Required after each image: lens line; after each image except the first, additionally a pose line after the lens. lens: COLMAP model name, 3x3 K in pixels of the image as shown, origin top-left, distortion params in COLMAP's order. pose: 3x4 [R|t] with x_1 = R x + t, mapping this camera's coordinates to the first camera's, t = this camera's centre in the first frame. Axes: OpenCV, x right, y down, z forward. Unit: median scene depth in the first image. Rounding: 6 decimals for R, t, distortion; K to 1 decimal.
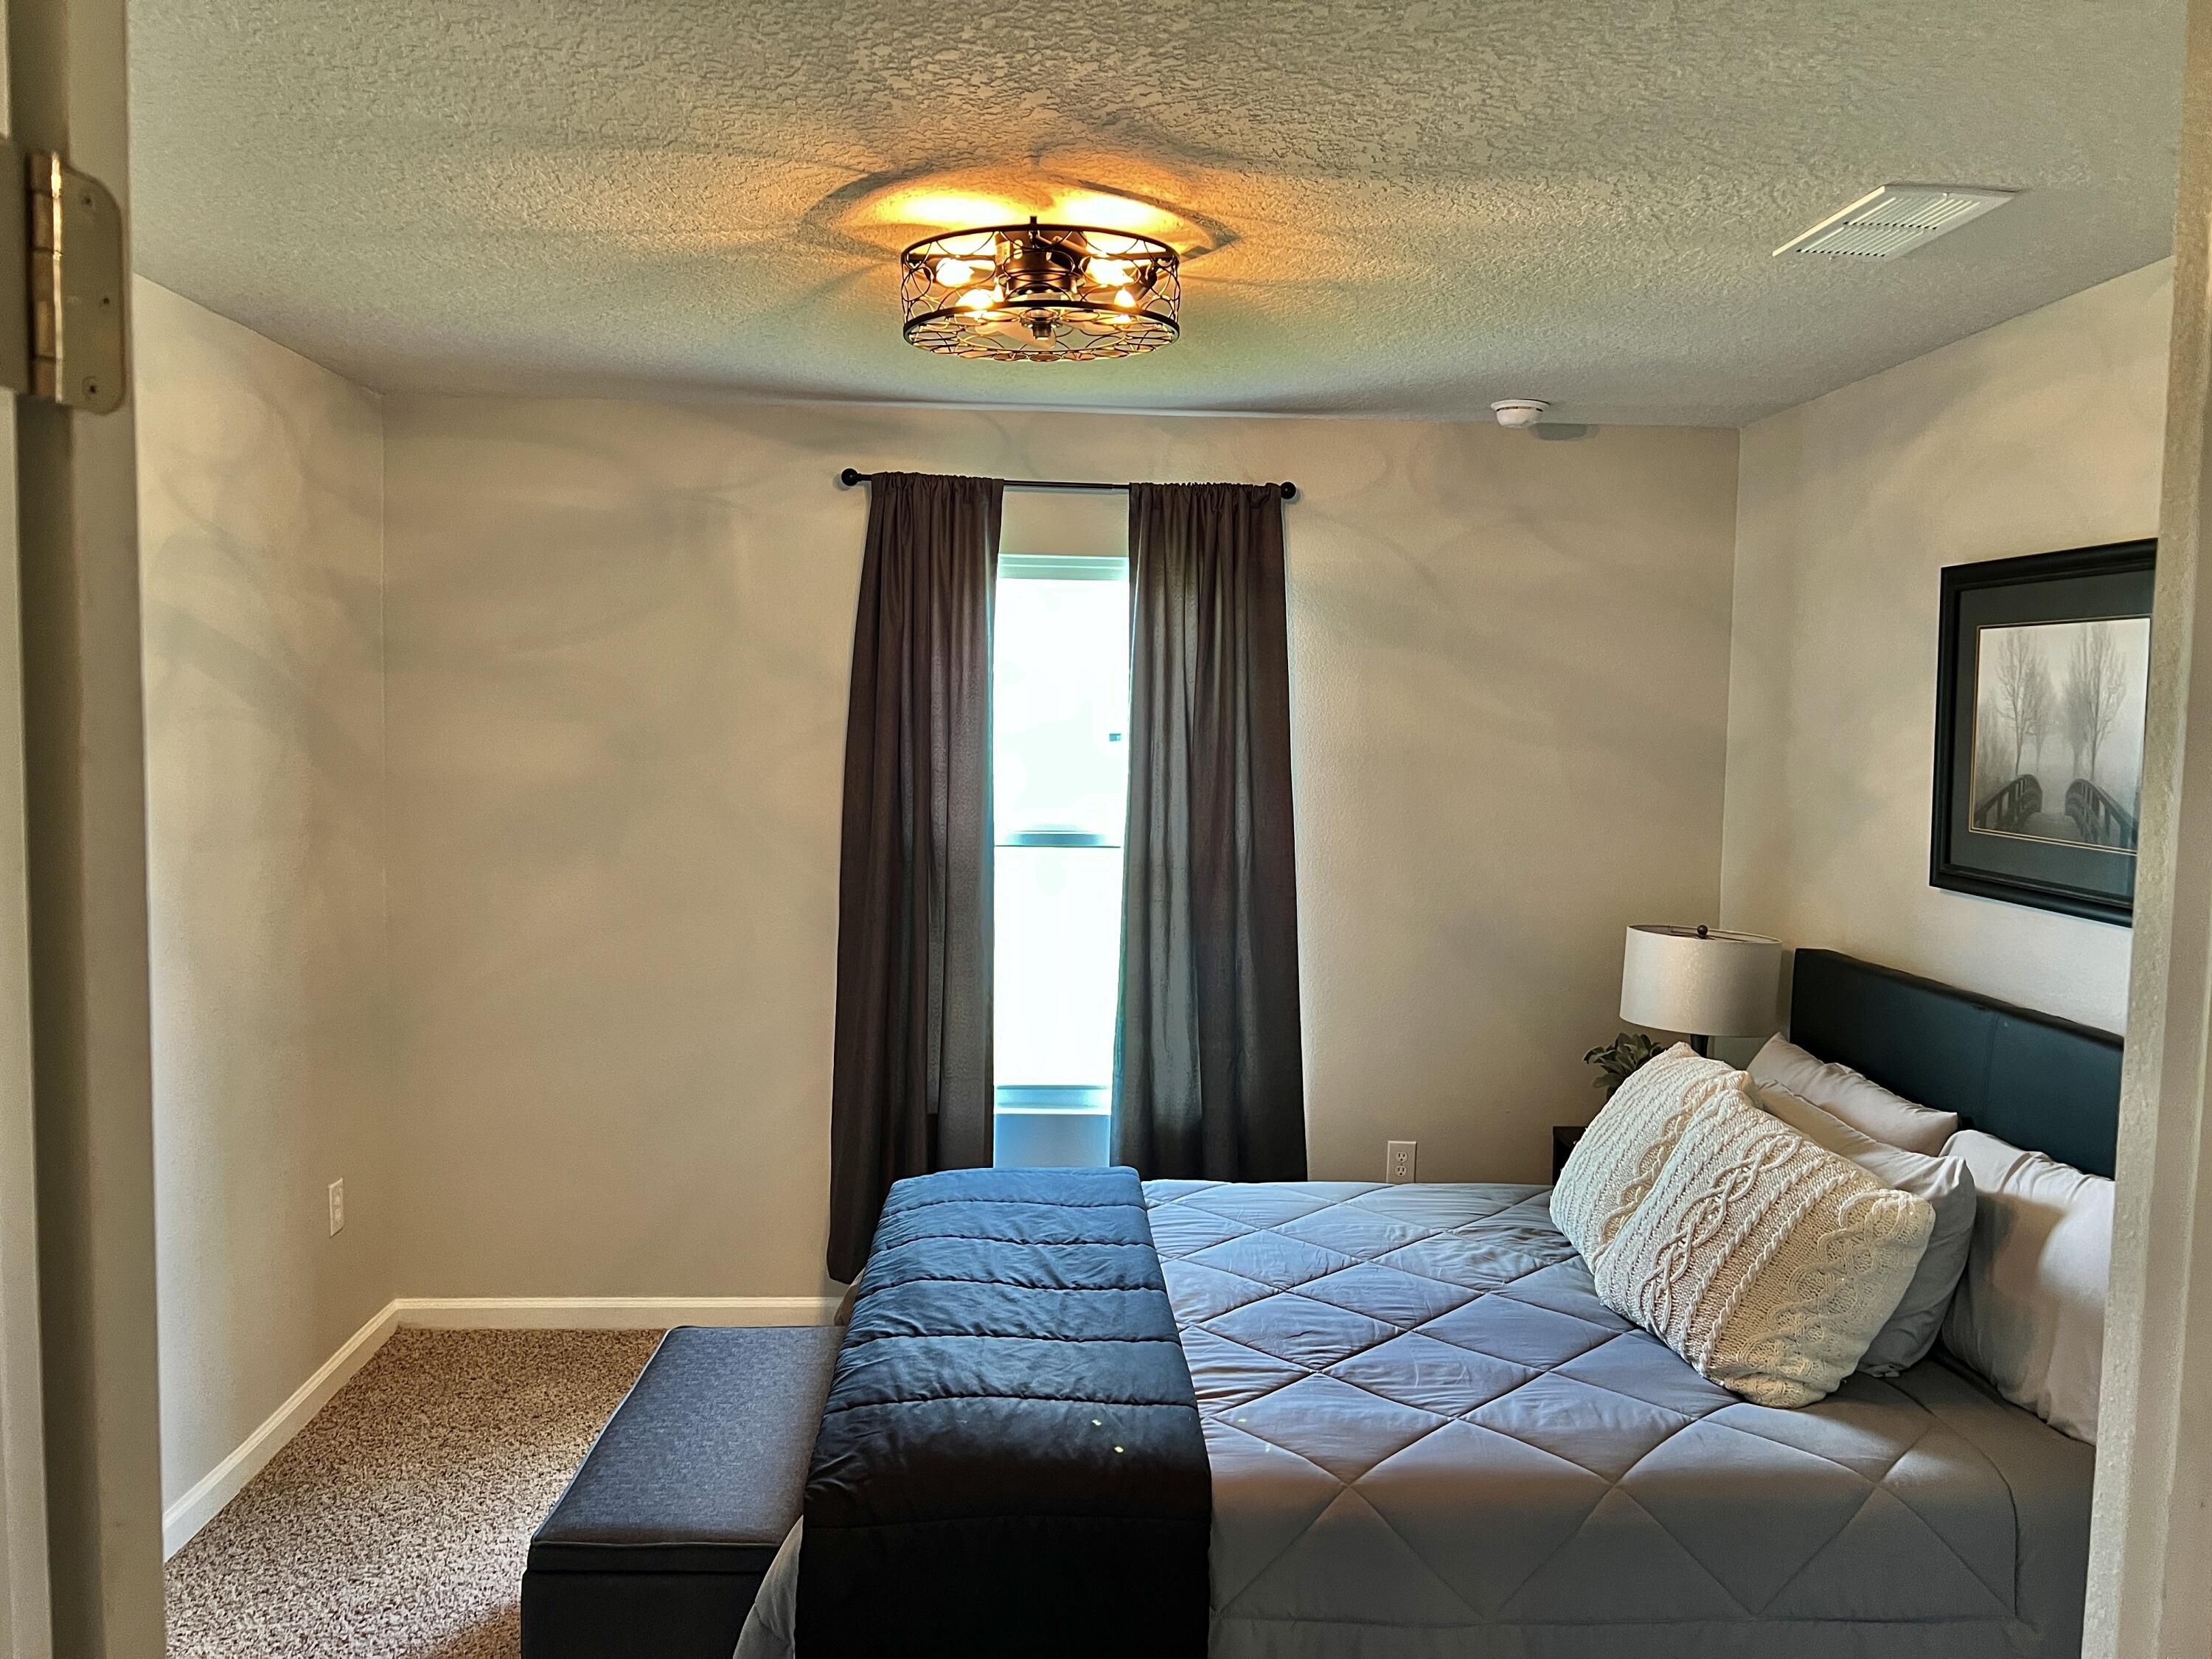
lens RADIAL K [[1669.4, 0, 1100.9], [0, 1669.4, 828.5], [0, 0, 1]] dist [0.012079, -0.006486]
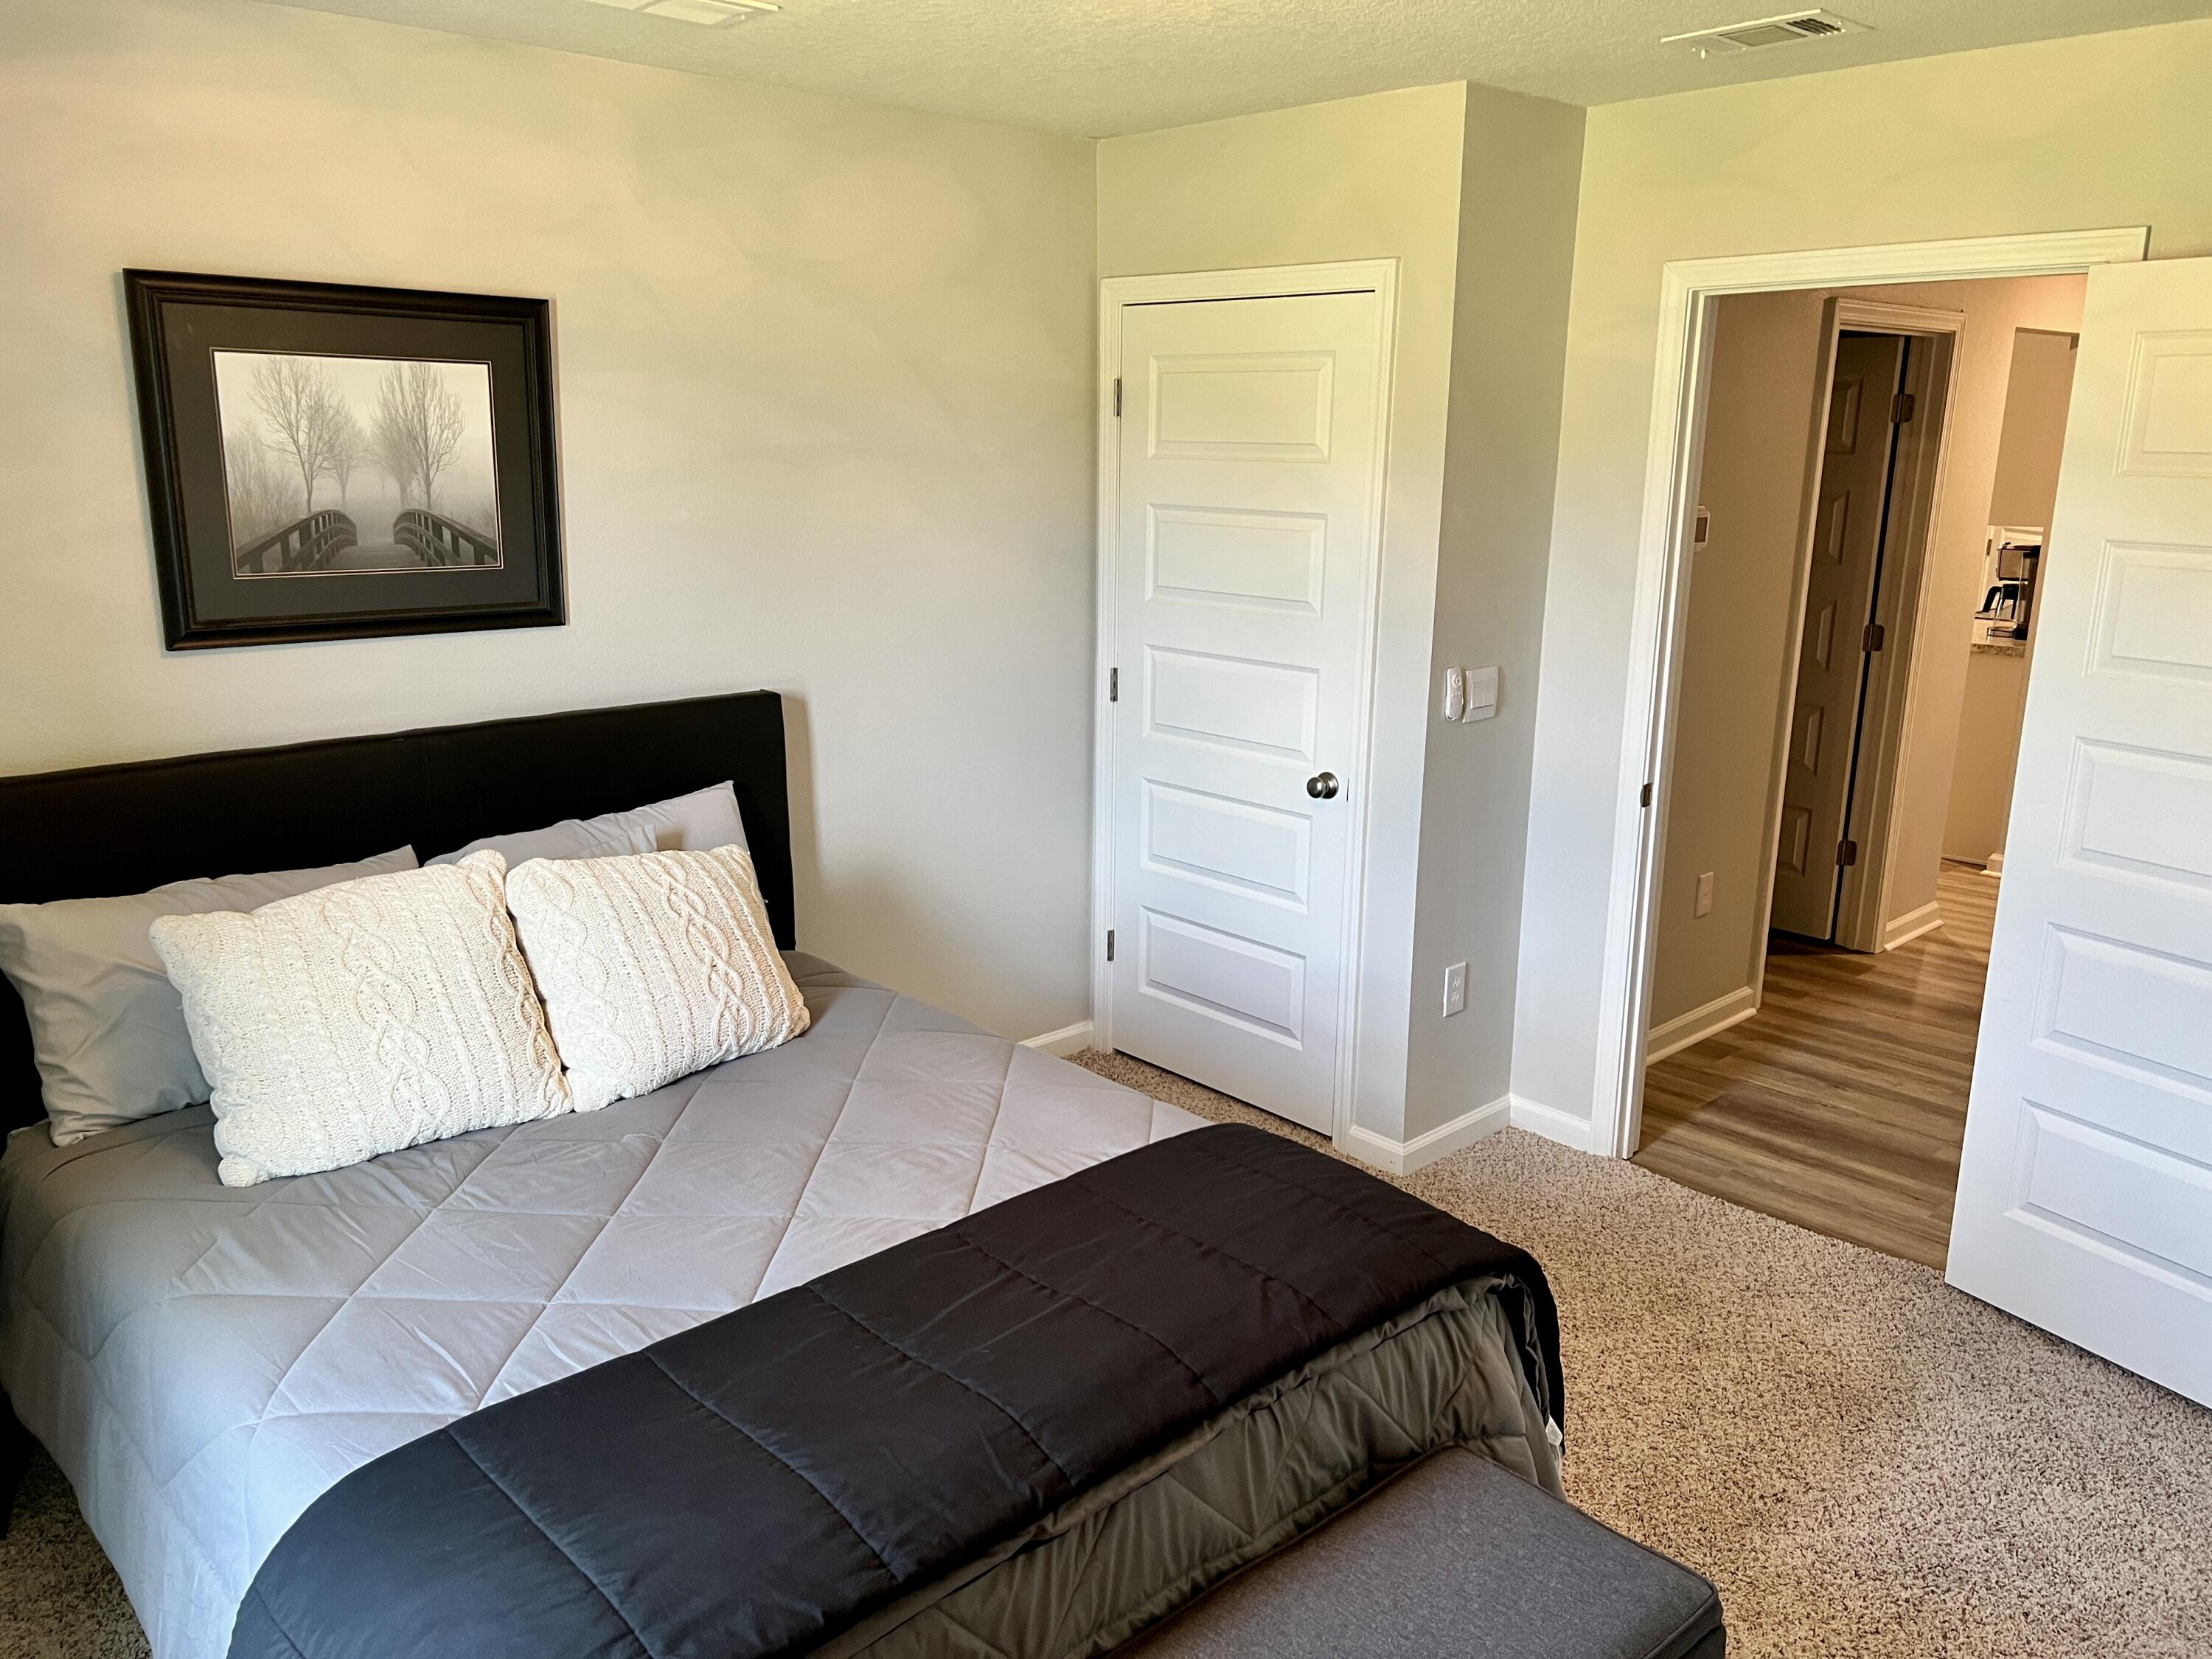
lens RADIAL K [[1669.4, 0, 1100.7], [0, 1669.4, 829.2], [0, 0, 1]] dist [0.012079, -0.006486]
pose [[-0.658114, -0.200584, 0.725708, -0.518011], [0.030209, 0.956049, 0.291645, -0.127894], [-0.752312, 0.213859, -0.623130, 1.318361]]
